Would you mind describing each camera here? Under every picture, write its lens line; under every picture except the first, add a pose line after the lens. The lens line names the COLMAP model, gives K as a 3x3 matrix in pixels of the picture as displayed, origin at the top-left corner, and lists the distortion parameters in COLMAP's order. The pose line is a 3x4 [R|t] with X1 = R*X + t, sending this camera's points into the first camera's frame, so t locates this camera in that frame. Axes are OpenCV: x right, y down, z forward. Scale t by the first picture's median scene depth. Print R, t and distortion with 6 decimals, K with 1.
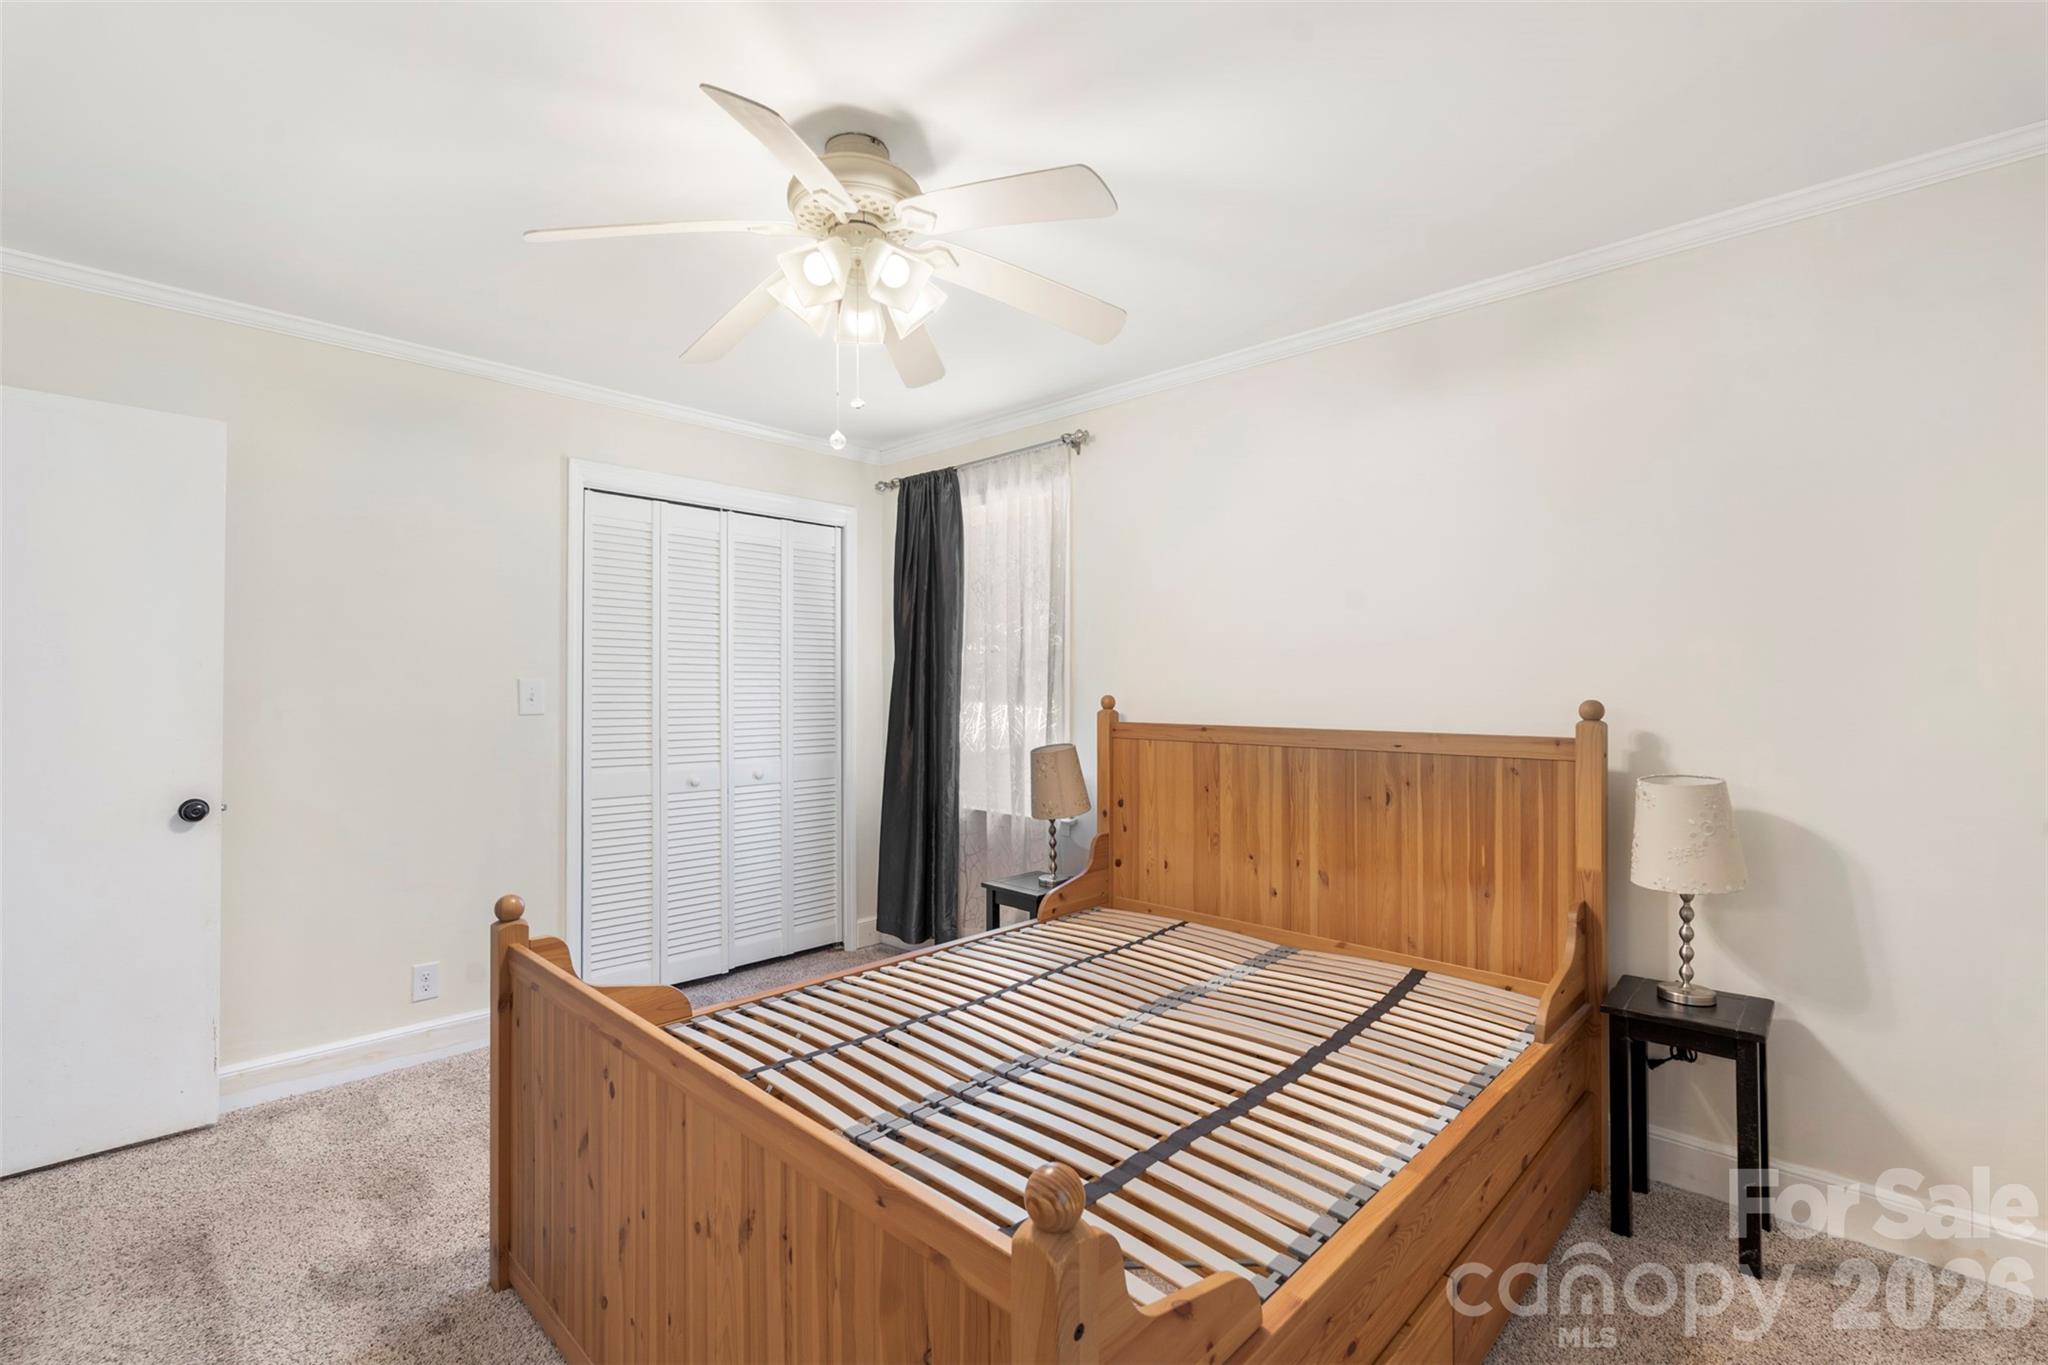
lens RADIAL K [[890.0, 0, 1024.0], [0, 890.0, 682.5], [0, 0, 1]] dist [0.000181, -0.000250]
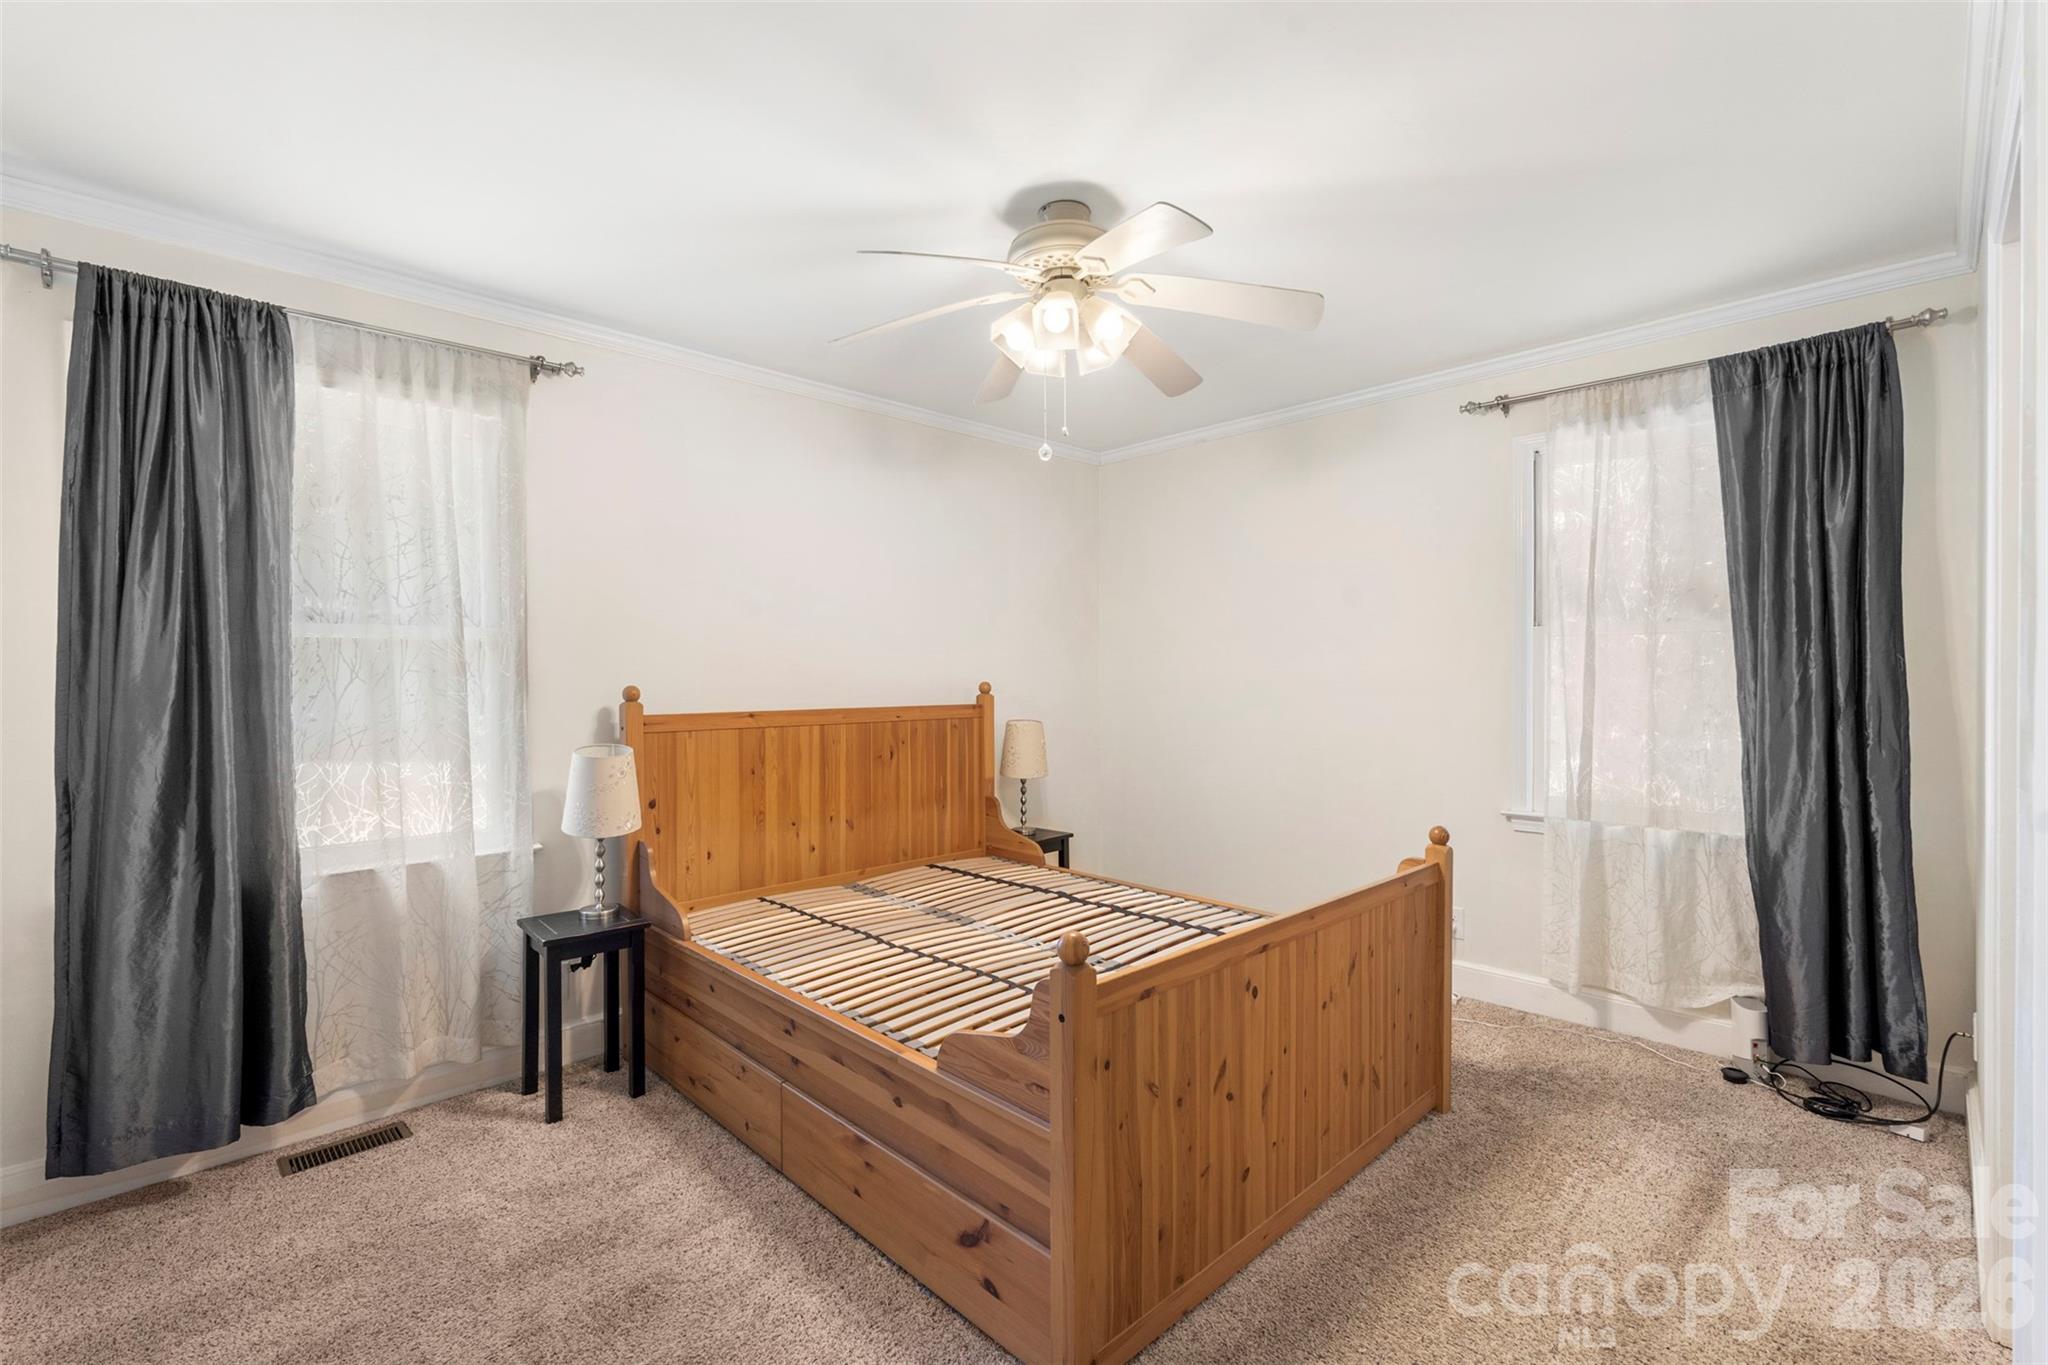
lens RADIAL K [[910.4, 0, 1024.5], [0, 910.4, 686.3], [0, 0, 1]] dist [-0.000911, -0.000107]
pose [[0.057016, -0.013885, 0.998277, -0.932694], [0.002459, 0.999902, 0.013767, 0.003820], [-0.998370, 0.001670, 0.057045, 0.663693]]
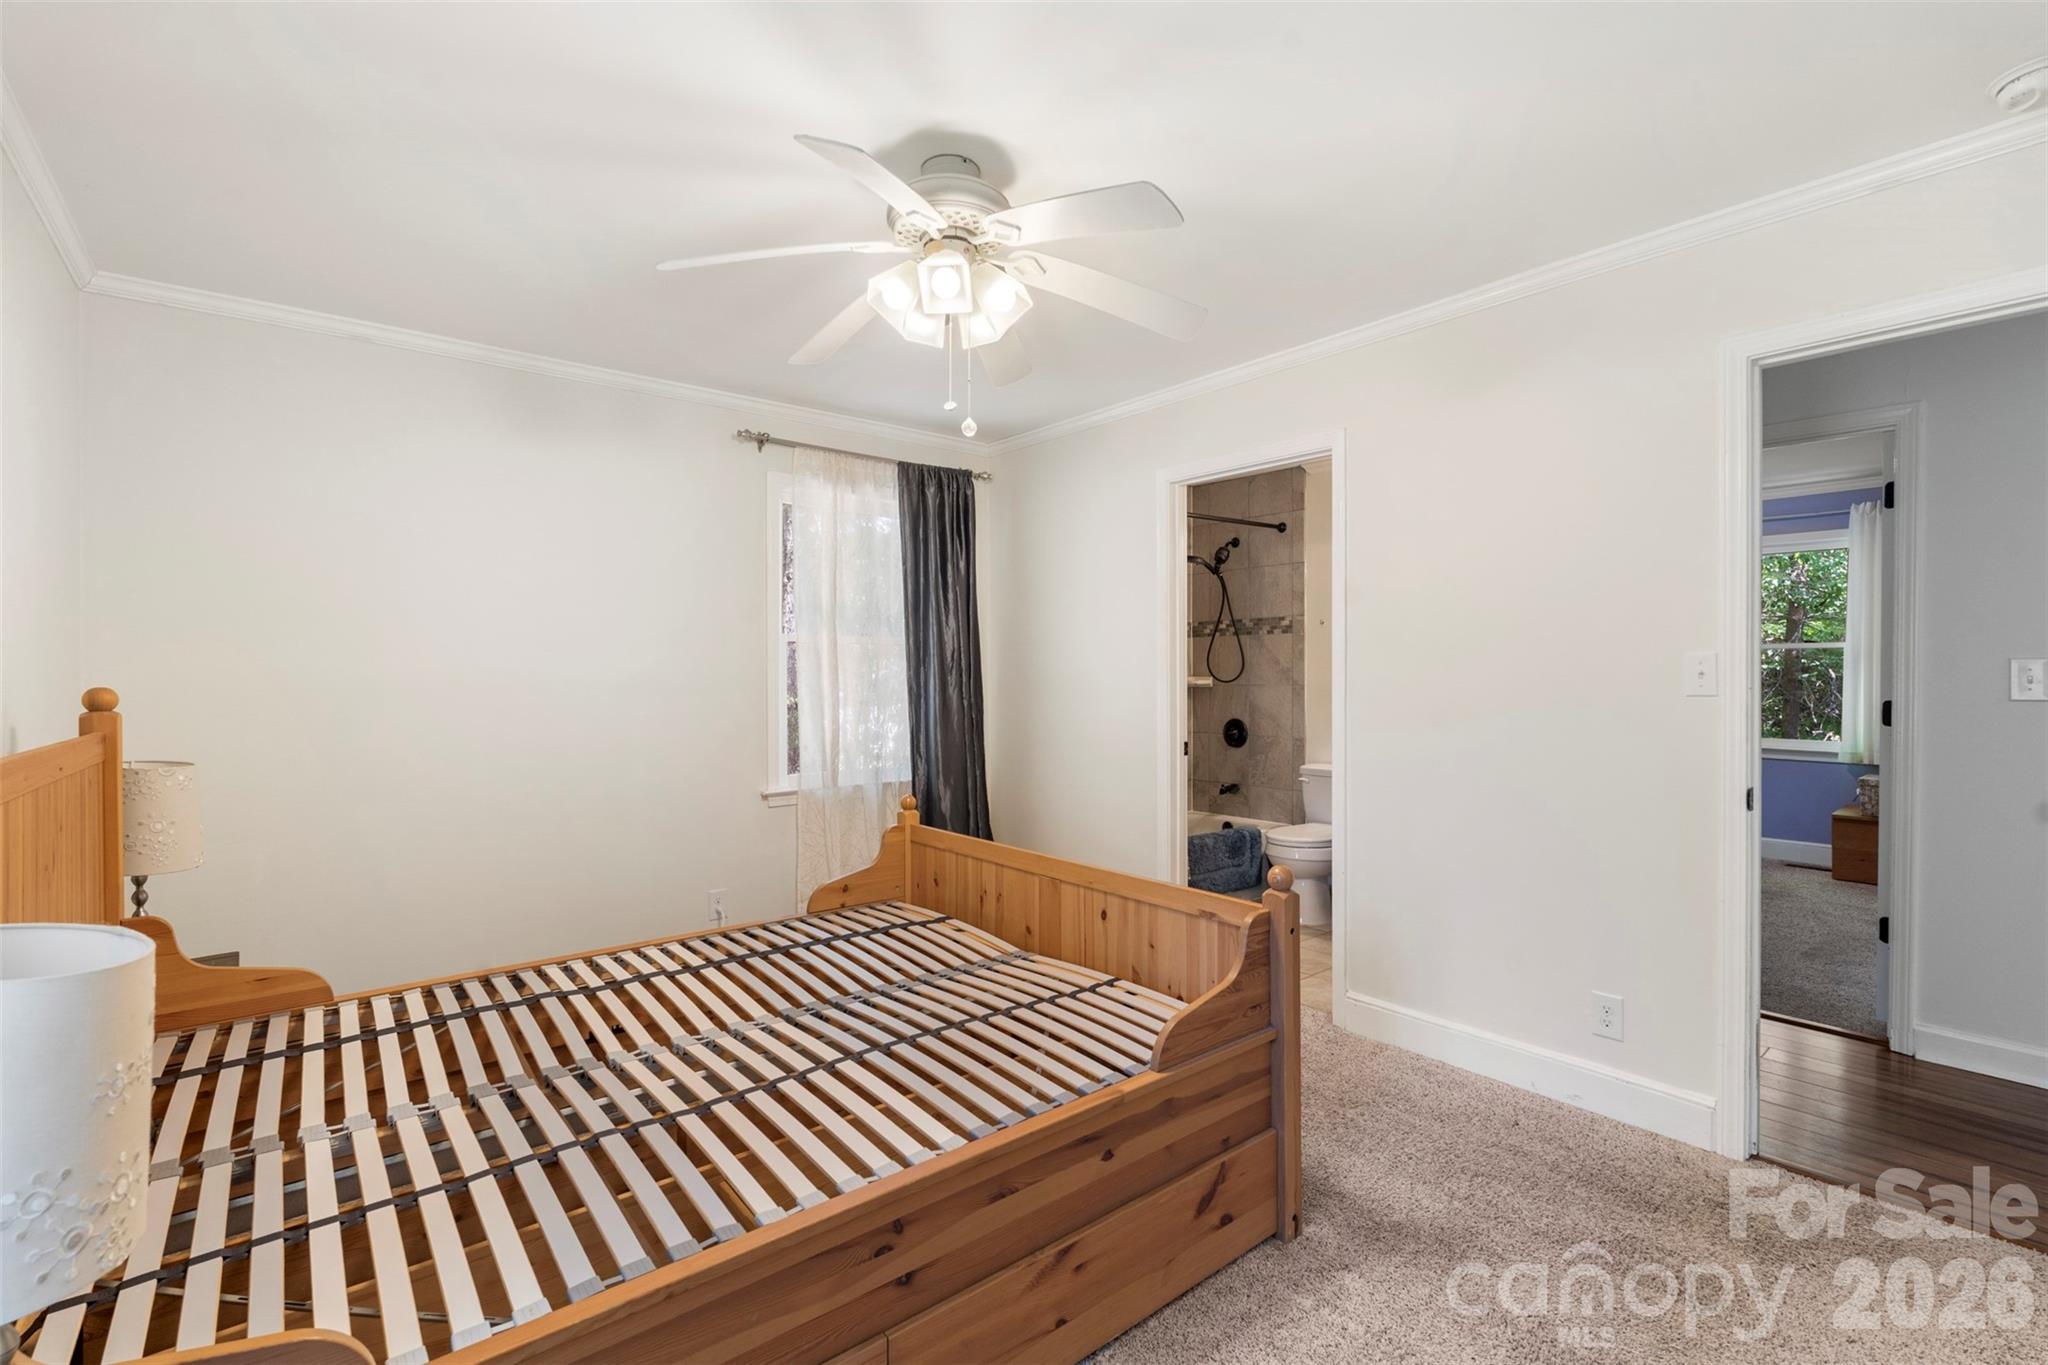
lens RADIAL K [[890.0, 0, 1024.0], [0, 890.0, 682.5], [0, 0, 1]] dist [0.000181, -0.000250]
pose [[-0.988904, 0.004311, 0.148492, -0.291474], [0.005852, 0.999933, 0.009946, 0.008241], [-0.148439, 0.010705, -0.988864, 1.383534]]
